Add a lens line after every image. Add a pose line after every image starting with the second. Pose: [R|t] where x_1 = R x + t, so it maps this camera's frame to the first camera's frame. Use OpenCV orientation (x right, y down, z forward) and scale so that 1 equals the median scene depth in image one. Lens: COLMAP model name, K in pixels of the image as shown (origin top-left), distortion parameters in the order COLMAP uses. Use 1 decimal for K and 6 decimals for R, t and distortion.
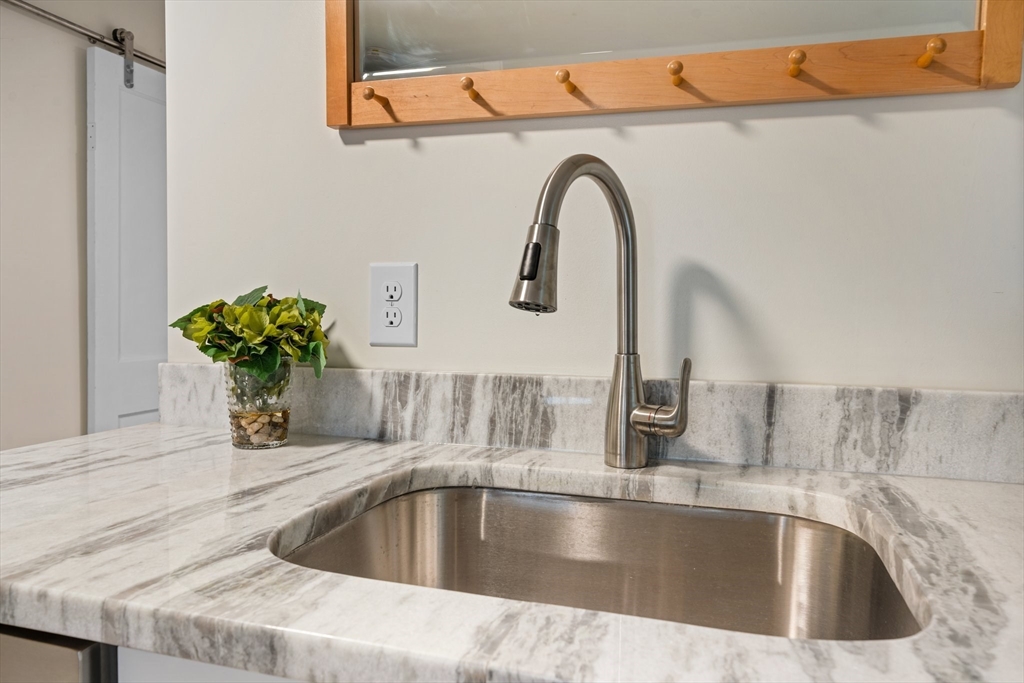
lens RADIAL K [[722.8, 0, 515.5], [0, 722.8, 318.5], [0, 0, 1]] dist [0.001803, -0.000075]
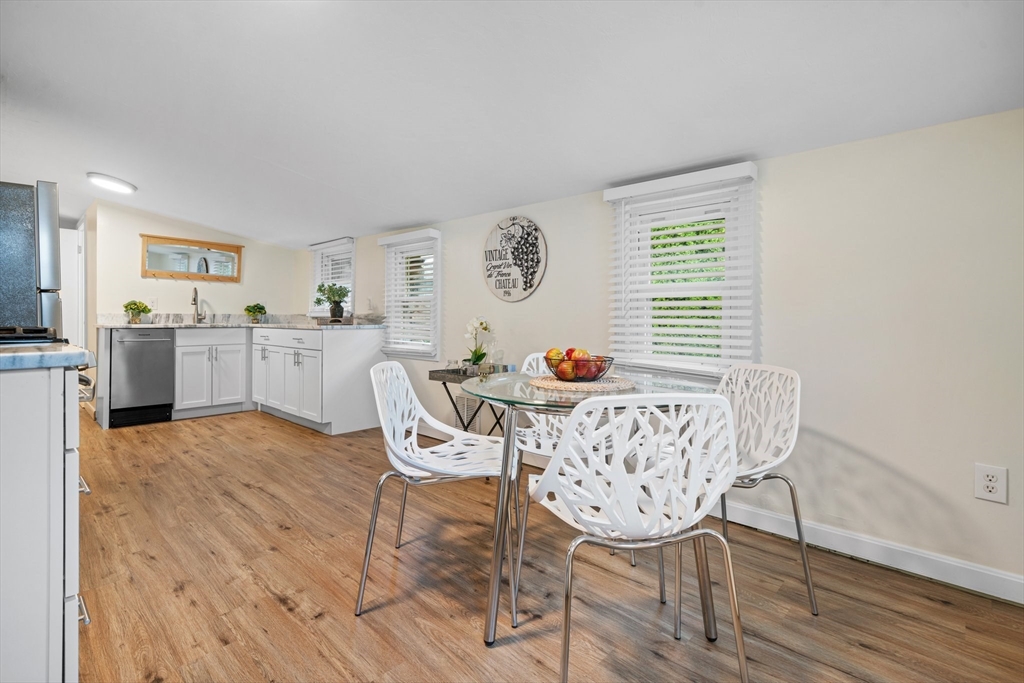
lens RADIAL K [[484.8, 0, 514.4], [0, 484.8, 317.2], [0, 0, 1]] dist [0.001172, 0.000723]
pose [[0.439340, -0.006784, 0.898295, -3.032348], [0.010572, 0.999941, 0.002382, 0.145256], [-0.898259, 0.008450, 0.439386, -4.406650]]
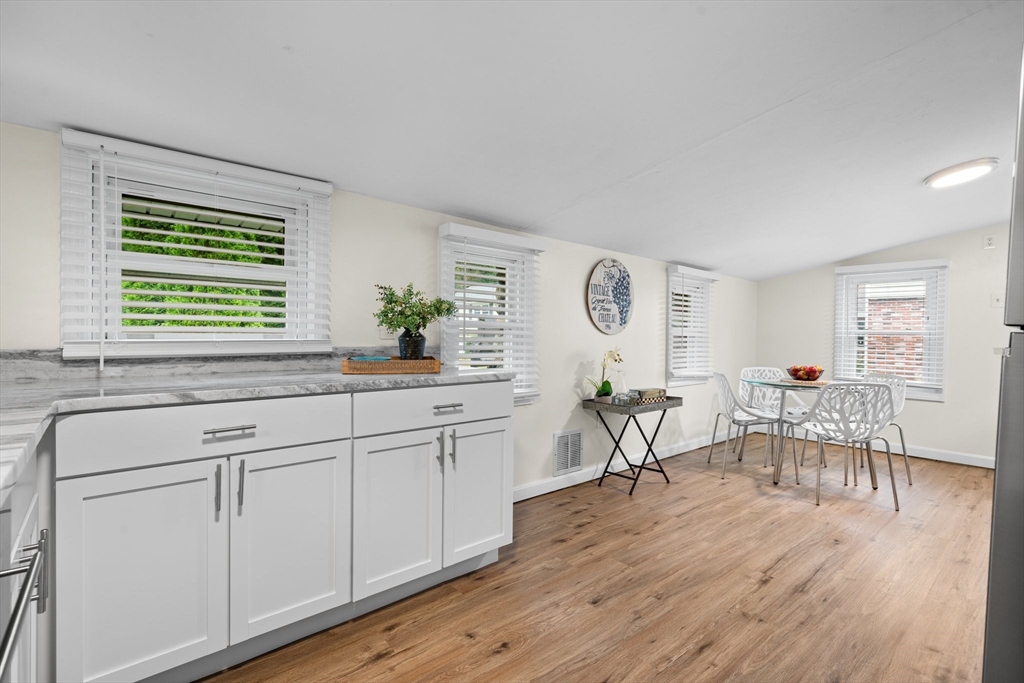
lens RADIAL K [[471.5, 0, 512.0], [0, 471.5, 341.5], [0, 0, 1]] dist [0.001364, -0.000154]
pose [[-0.845859, -0.026230, 0.532761, -1.272542], [-0.013624, 0.999527, 0.027580, 0.003987], [-0.533233, 0.016070, -0.845816, 0.741510]]
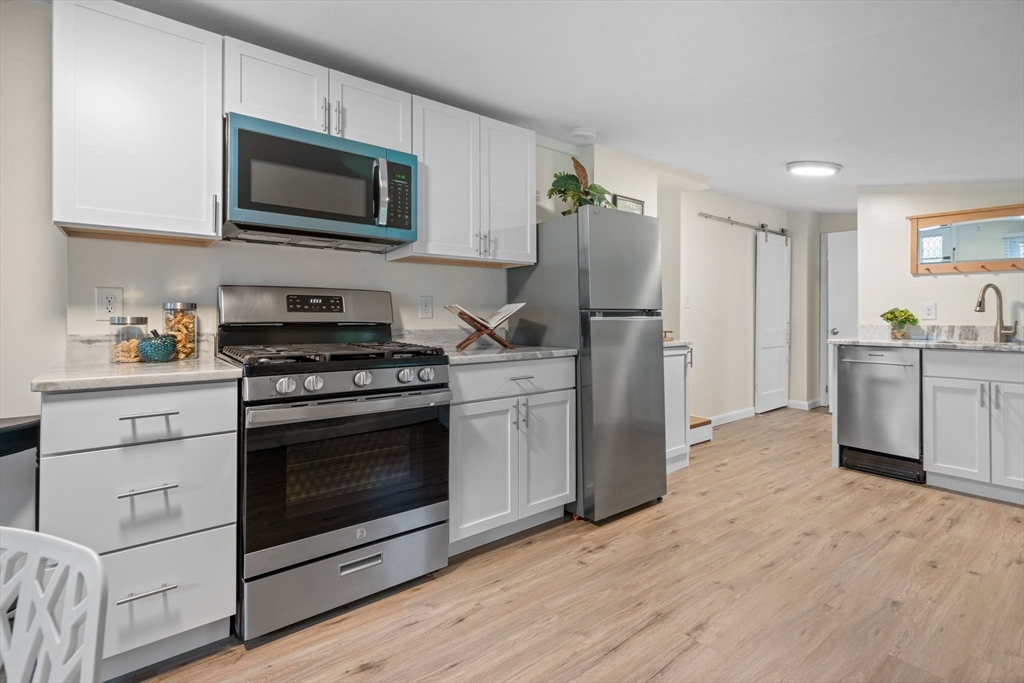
lens RADIAL K [[484.8, 0, 514.4], [0, 484.8, 317.2], [0, 0, 1]] dist [0.001172, 0.000723]
pose [[0.826716, -0.006200, -0.562586, -0.695619], [0.000296, 0.999944, -0.010584, 0.058875], [0.562620, 0.008584, 0.826671, -3.487006]]
